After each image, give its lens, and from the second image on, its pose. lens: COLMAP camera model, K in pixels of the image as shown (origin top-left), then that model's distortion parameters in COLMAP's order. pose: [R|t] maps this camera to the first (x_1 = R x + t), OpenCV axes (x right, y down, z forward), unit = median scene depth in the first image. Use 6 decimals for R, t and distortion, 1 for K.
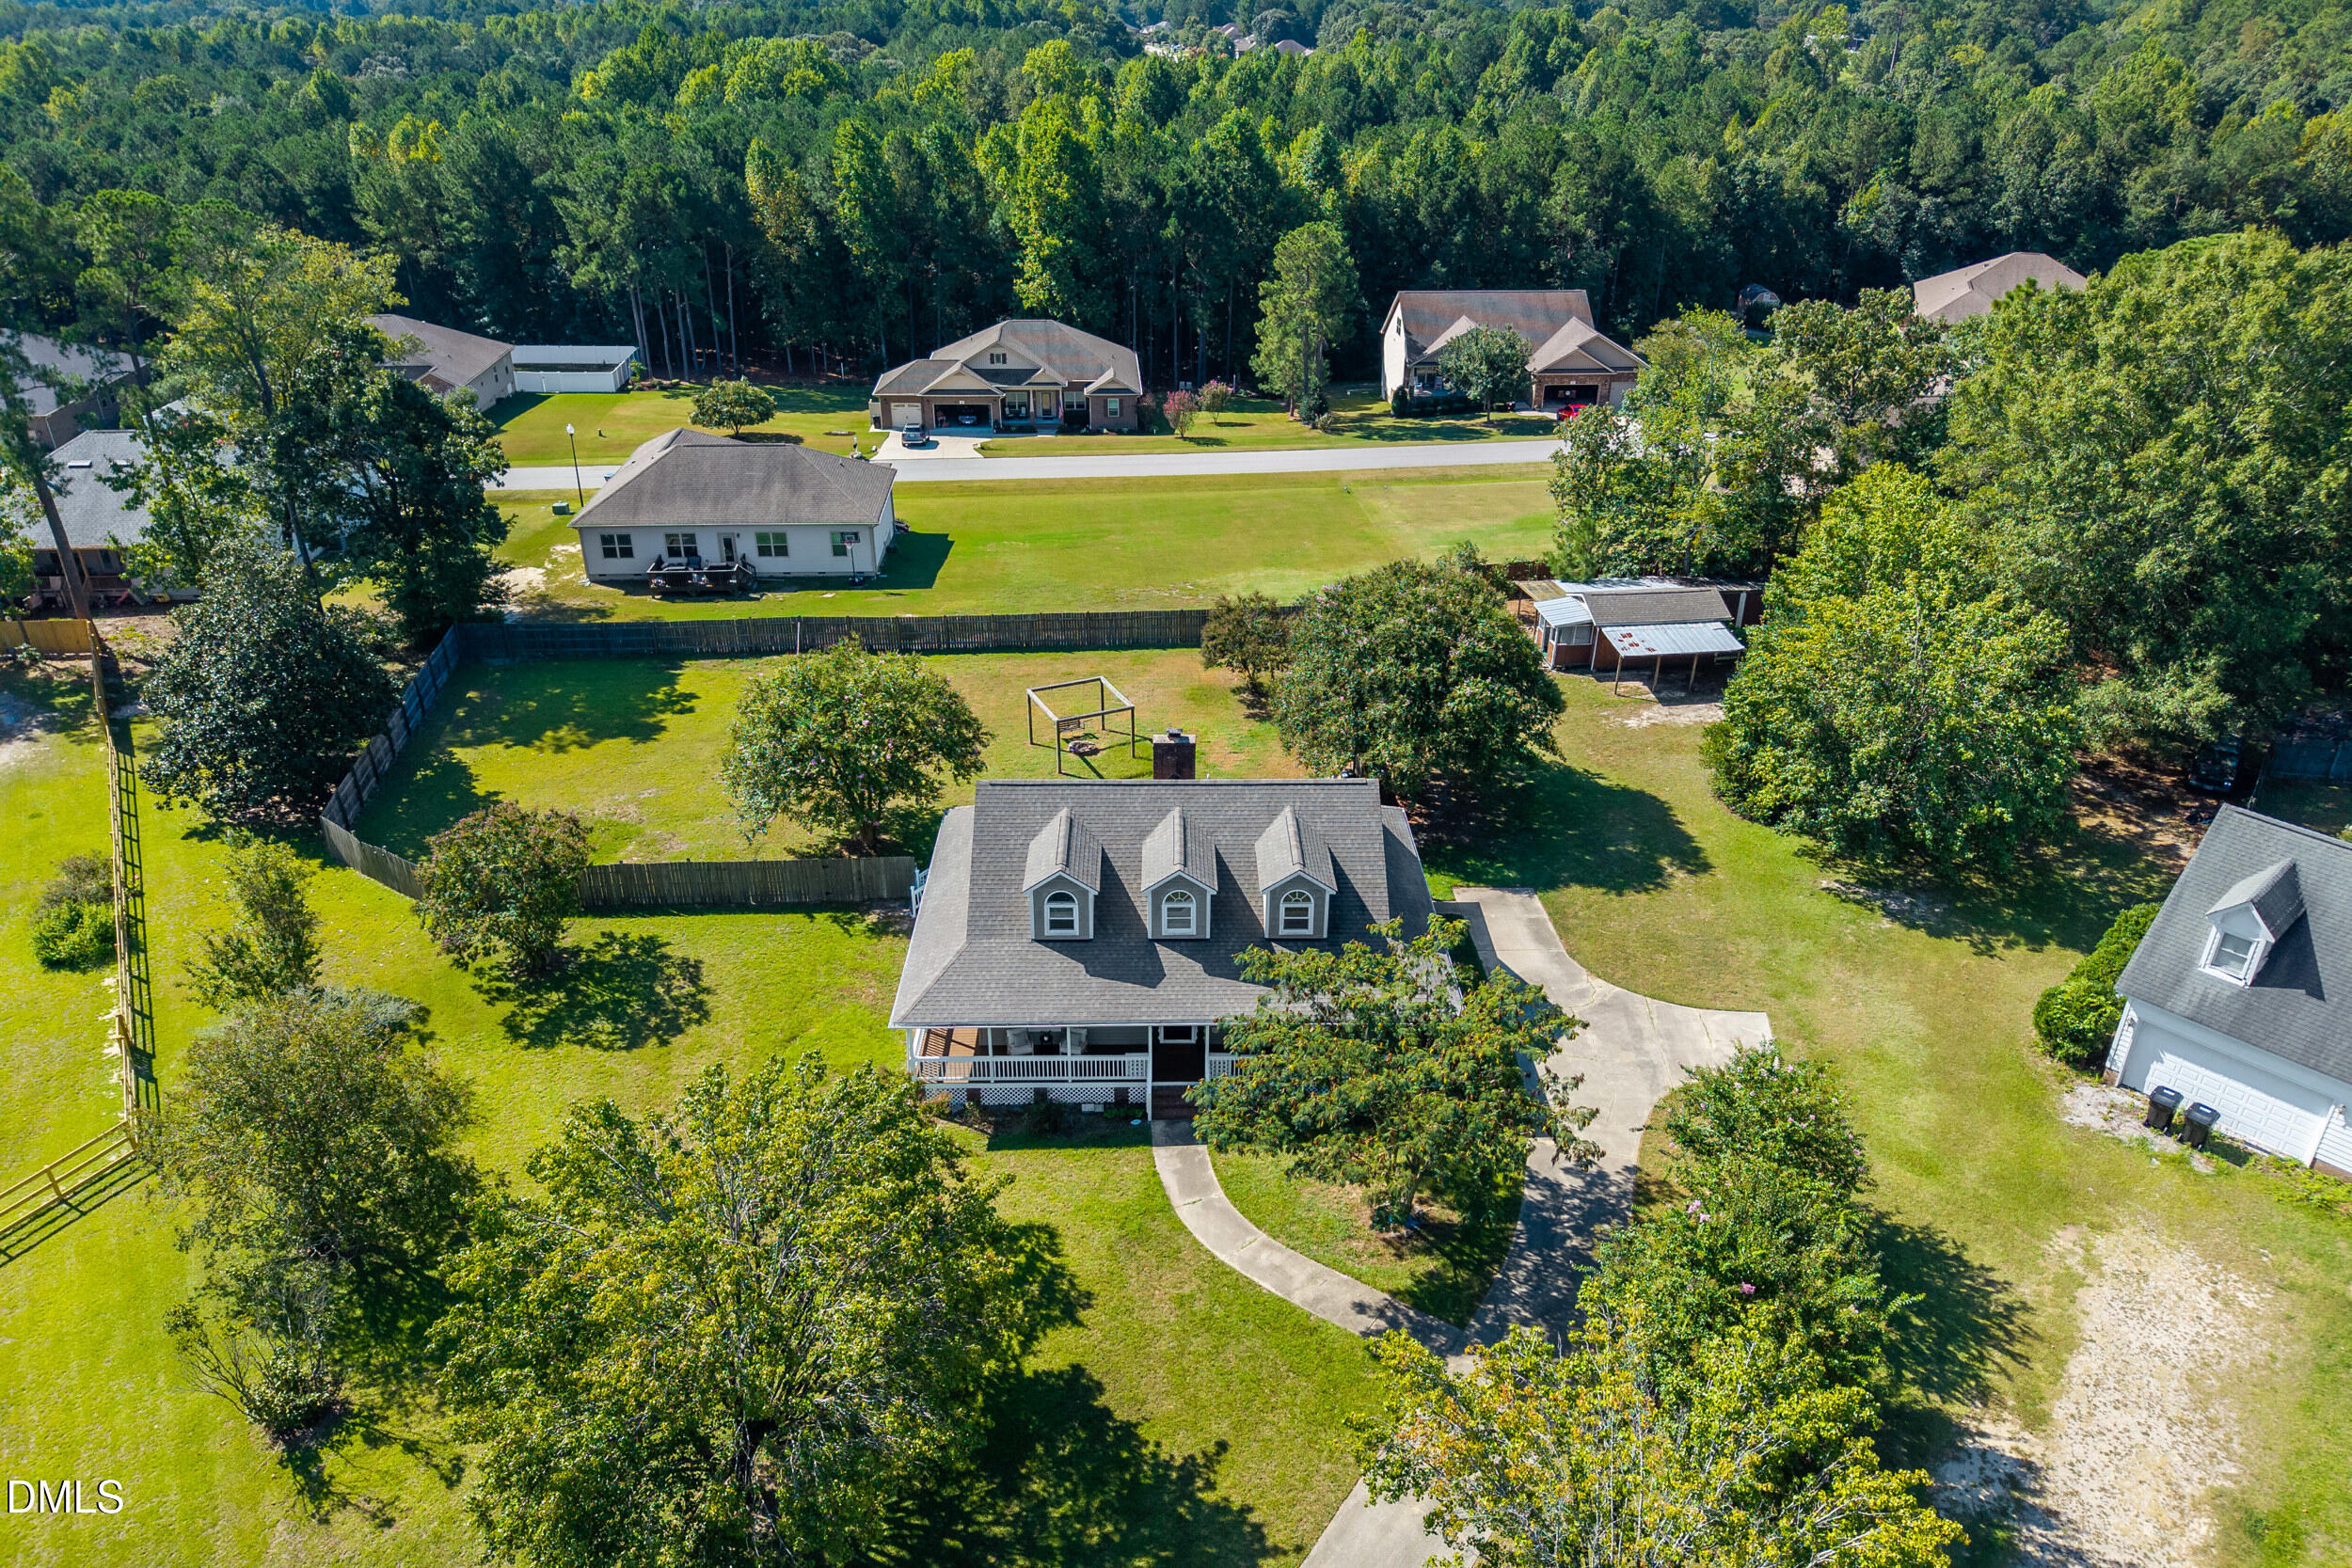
lens RADIAL K [[1598.0, 0, 1168.4], [0, 1598.0, 750.1], [0, 0, 1]] dist [0.038304, -0.032359]
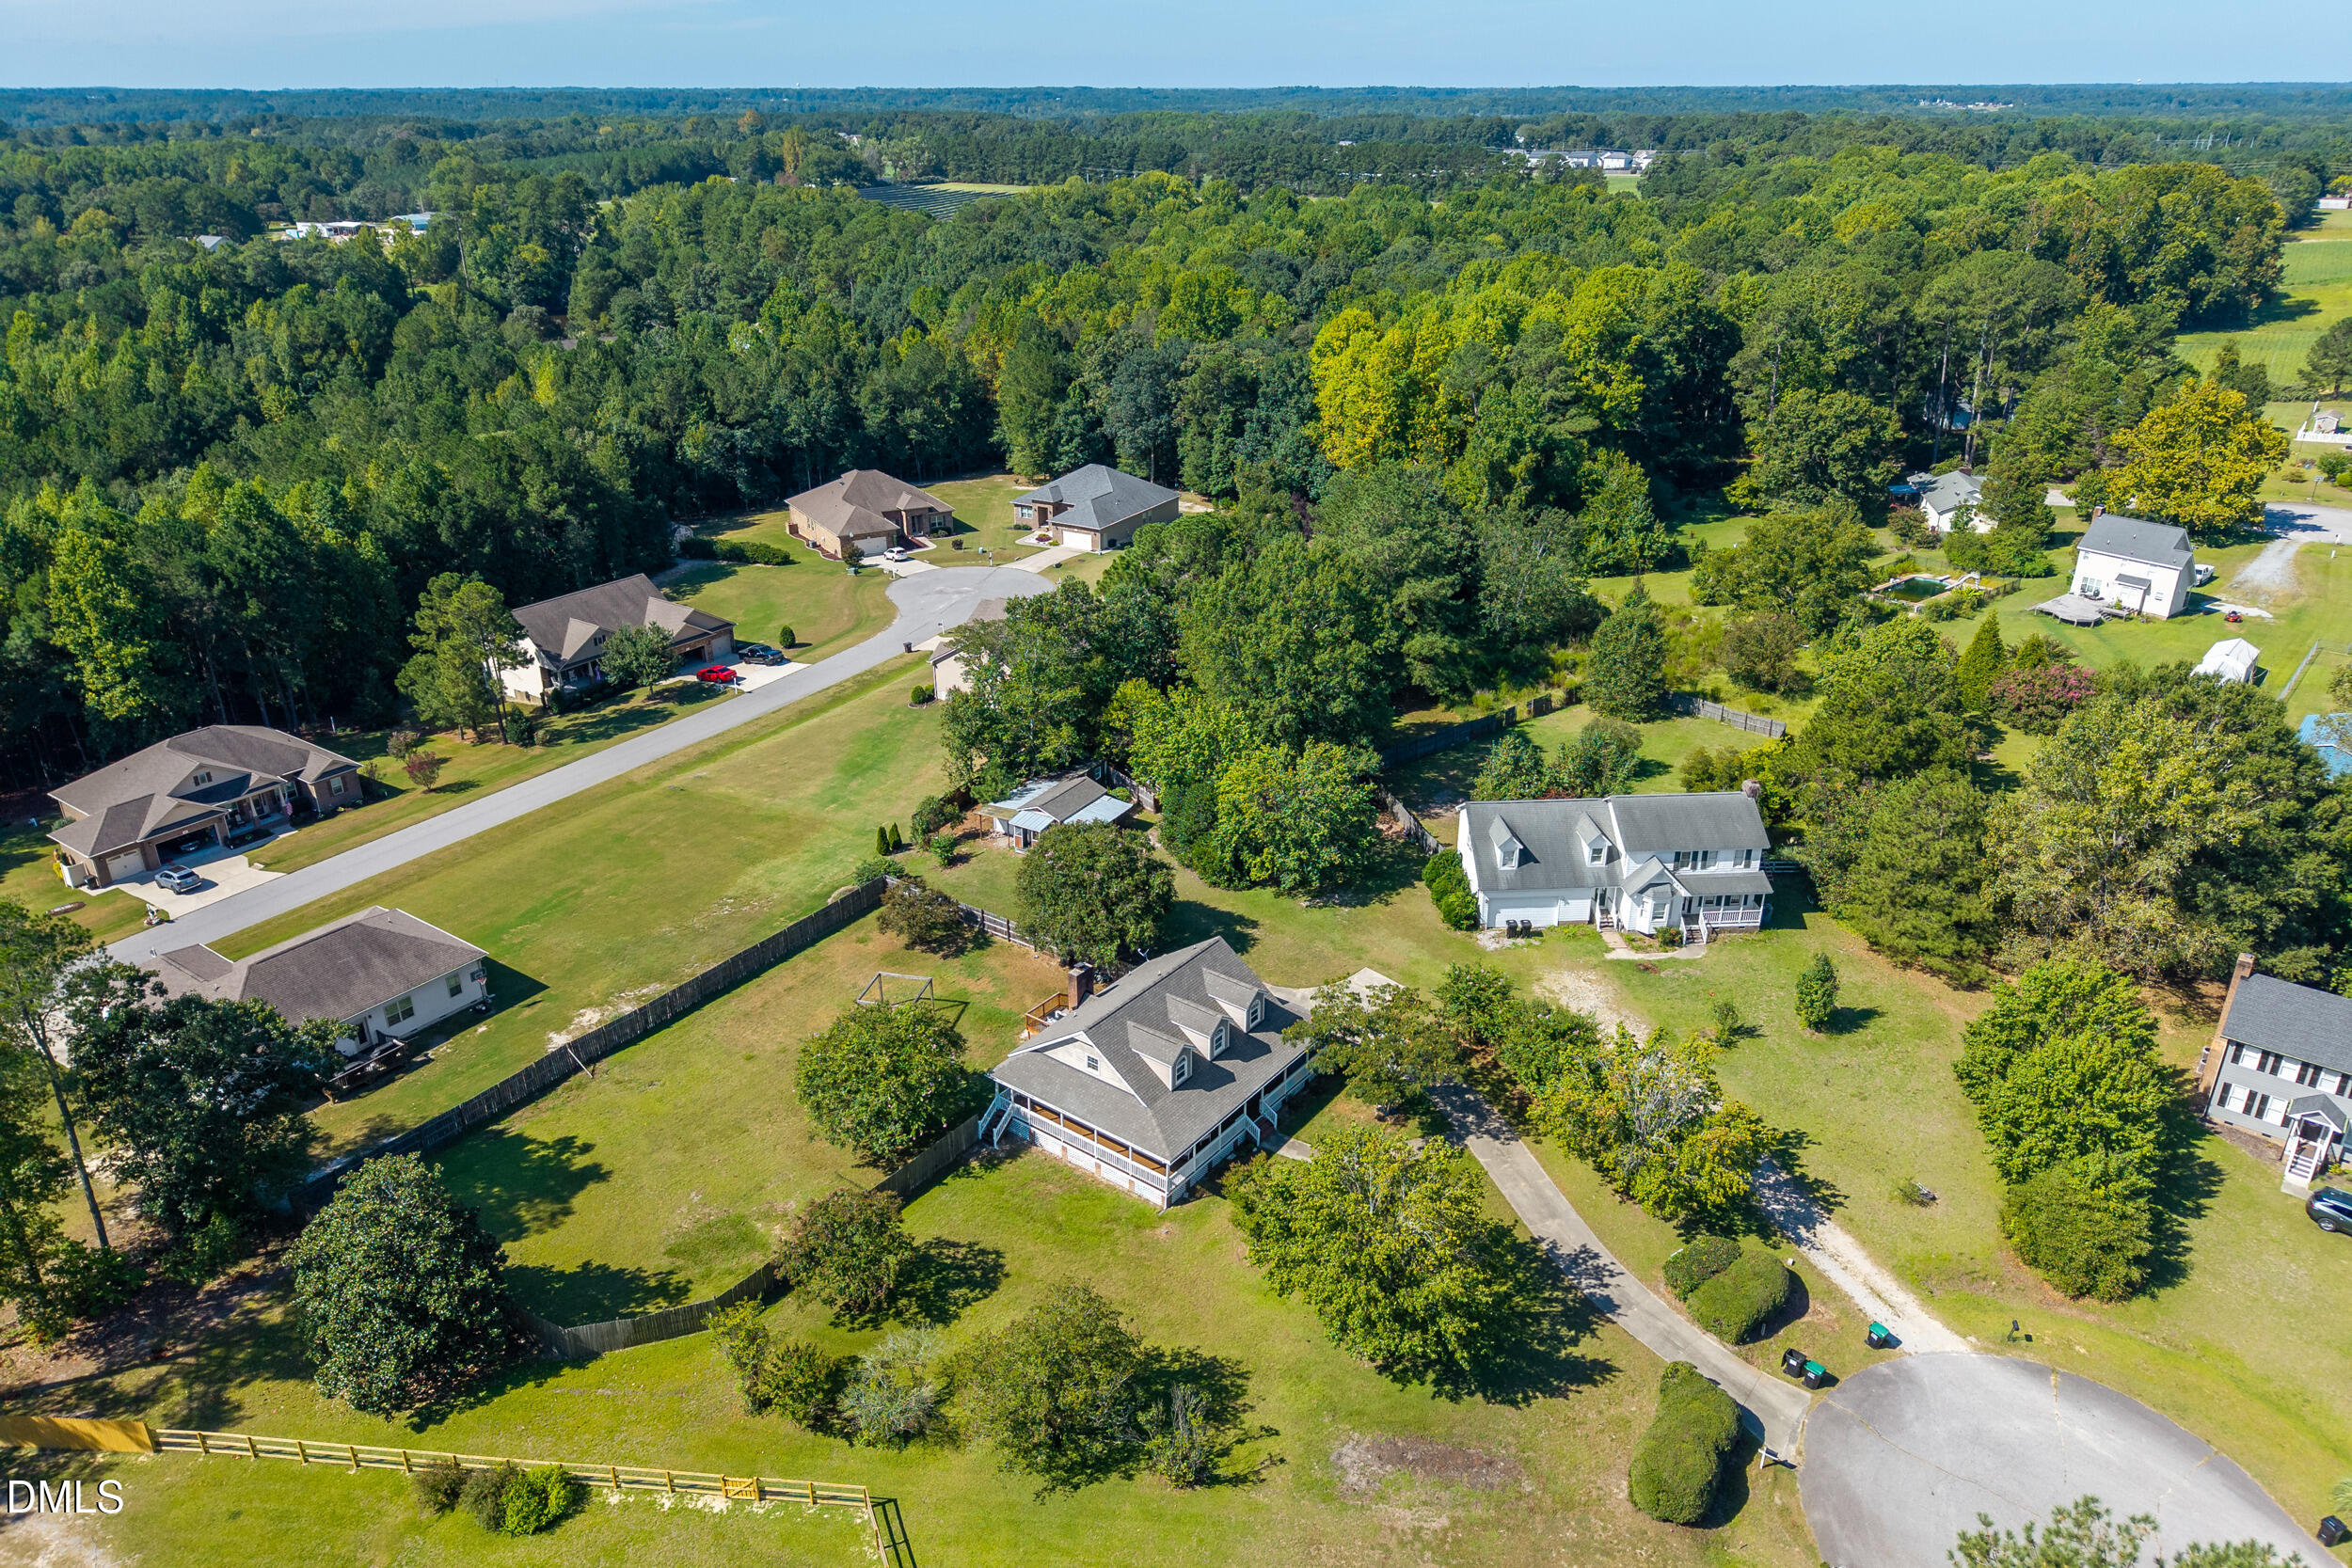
lens RADIAL K [[1598.0, 0, 1168.4], [0, 1598.0, 750.1], [0, 0, 1]] dist [0.038304, -0.032359]
pose [[0.619050, -0.310902, 0.721191, -1.164437], [0.352899, 0.930493, 0.098212, -0.383276], [-0.701598, 0.193710, 0.685739, -0.276893]]
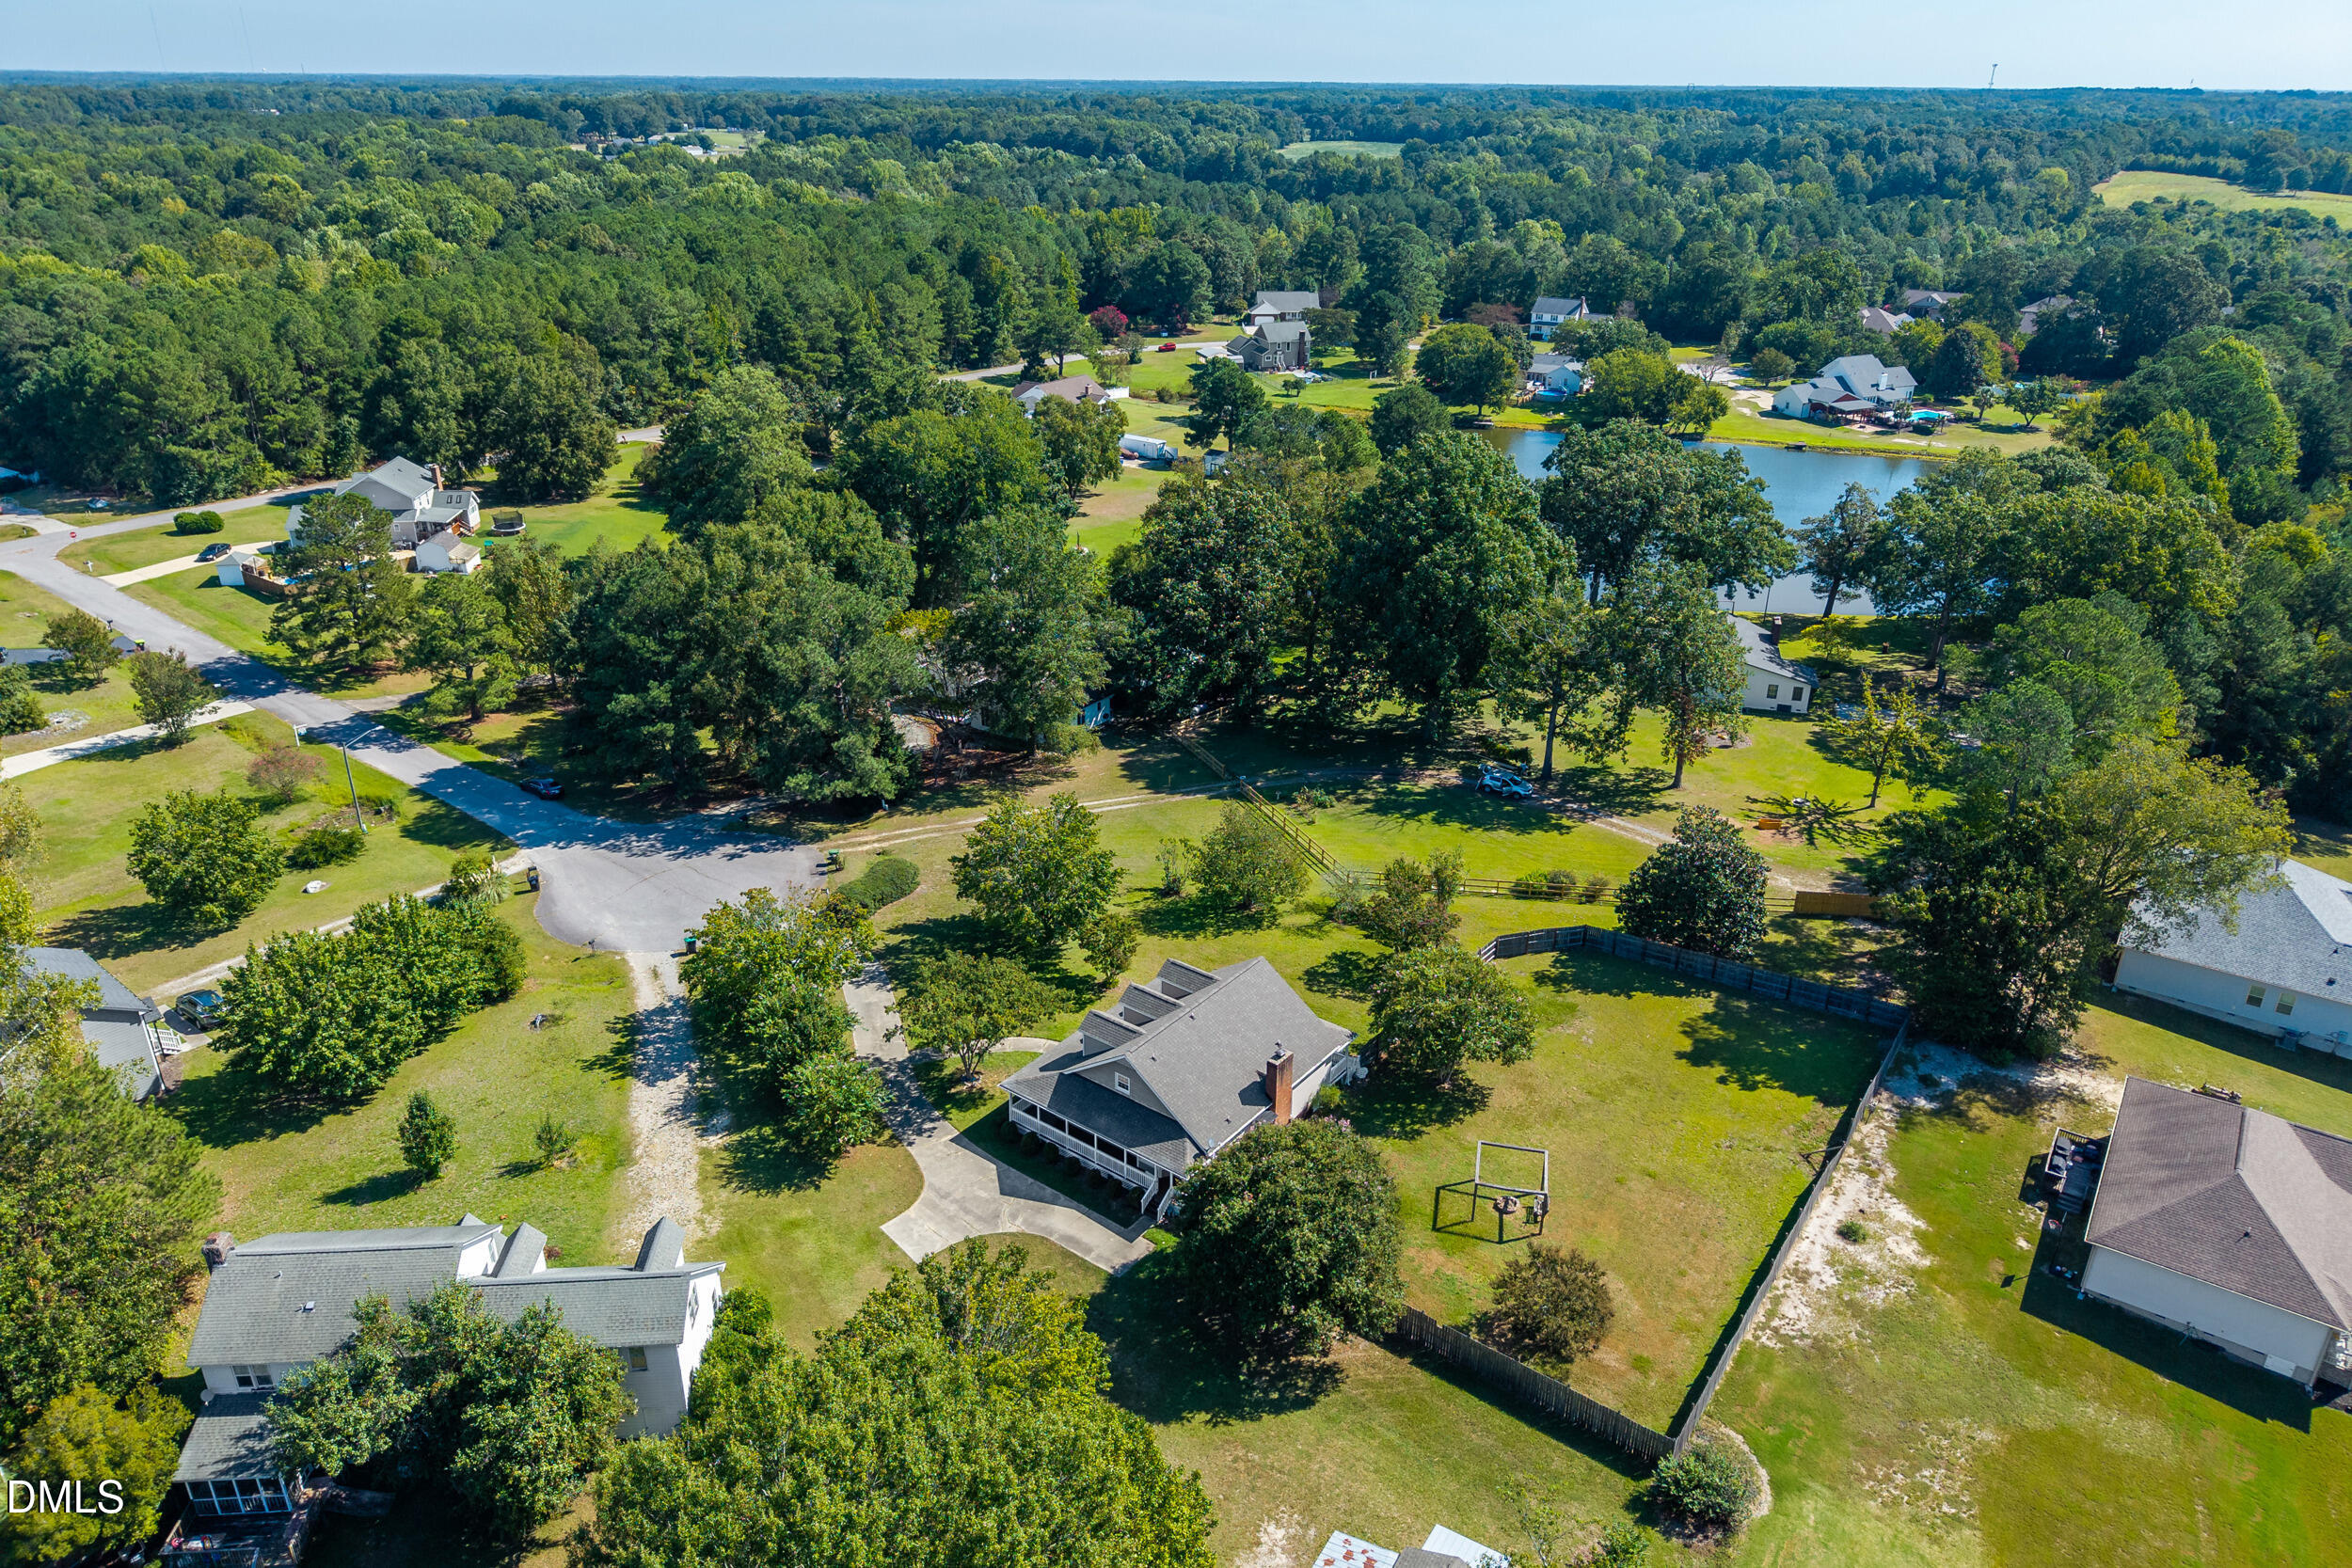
lens RADIAL K [[1598.0, 0, 1168.4], [0, 1598.0, 750.1], [0, 0, 1]] dist [0.038304, -0.032359]
pose [[-0.620137, 0.297650, -0.725834, 1.180506], [-0.360795, 0.713358, 0.600789, -1.184677], [0.696604, 0.634449, -0.334989, 1.361652]]
